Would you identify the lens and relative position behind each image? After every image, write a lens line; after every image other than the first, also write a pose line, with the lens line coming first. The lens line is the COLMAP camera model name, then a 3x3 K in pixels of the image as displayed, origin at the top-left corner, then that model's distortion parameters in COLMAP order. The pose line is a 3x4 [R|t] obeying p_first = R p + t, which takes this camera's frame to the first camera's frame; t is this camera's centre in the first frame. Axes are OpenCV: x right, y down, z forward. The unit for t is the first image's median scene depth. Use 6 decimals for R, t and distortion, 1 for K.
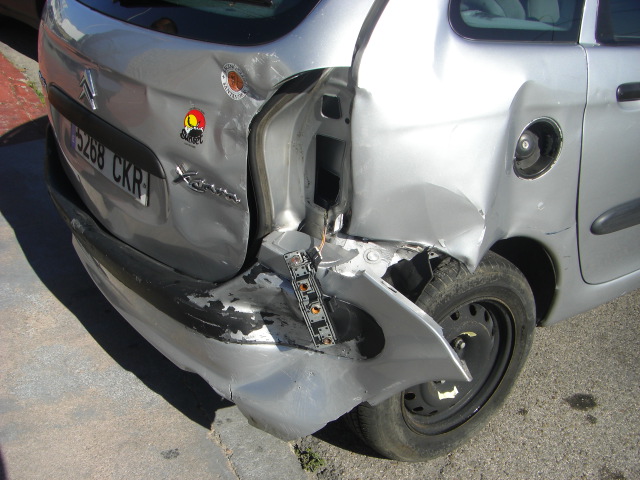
lens RADIAL K [[720.6, 0, 305.7], [0, 720.6, 286.4], [0, 0, 1]] dist [-0.157233, 0.025629]
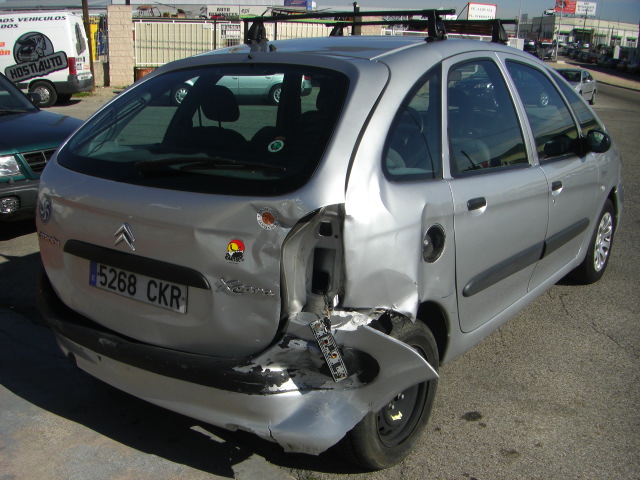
lens RADIAL K [[715.7, 0, 303.0], [0, 715.7, 285.0], [0, 0, 1]] dist [-0.195164, 0.142143]
pose [[0.946692, -0.115034, 0.300902, -0.459743], [0.174545, 0.968243, -0.178995, 0.137797], [-0.270756, 0.221974, 0.936706, -0.432655]]
